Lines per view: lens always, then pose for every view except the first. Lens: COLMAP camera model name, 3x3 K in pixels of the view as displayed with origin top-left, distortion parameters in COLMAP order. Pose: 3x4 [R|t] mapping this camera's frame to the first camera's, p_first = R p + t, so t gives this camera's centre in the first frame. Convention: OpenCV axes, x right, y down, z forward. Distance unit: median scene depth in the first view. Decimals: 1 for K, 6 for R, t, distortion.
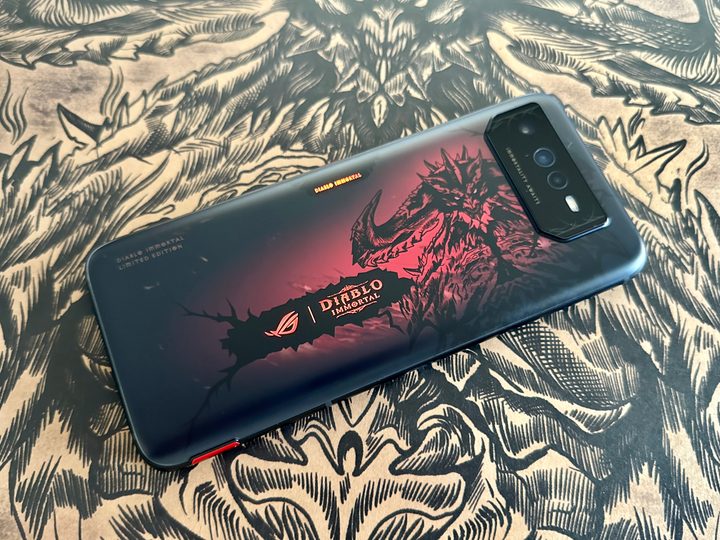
lens RADIAL K [[611.6, 0, 360.0], [0, 611.6, 270.0], [0, 0, 1]] dist [-0.055796, -0.000184]
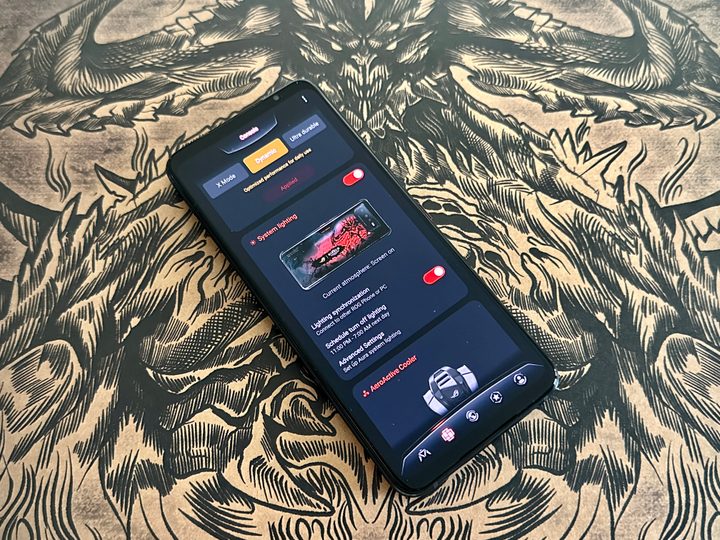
lens RADIAL K [[727.4, 0, 360.0], [0, 727.4, 270.0], [0, 0, 1]] dist [0.003743, 0.001756]
pose [[0.995095, -0.098922, 0.001001, -0.004097], [0.098922, 0.994899, -0.019771, 0.012159], [0.000960, 0.019773, 0.999804, -0.455436]]
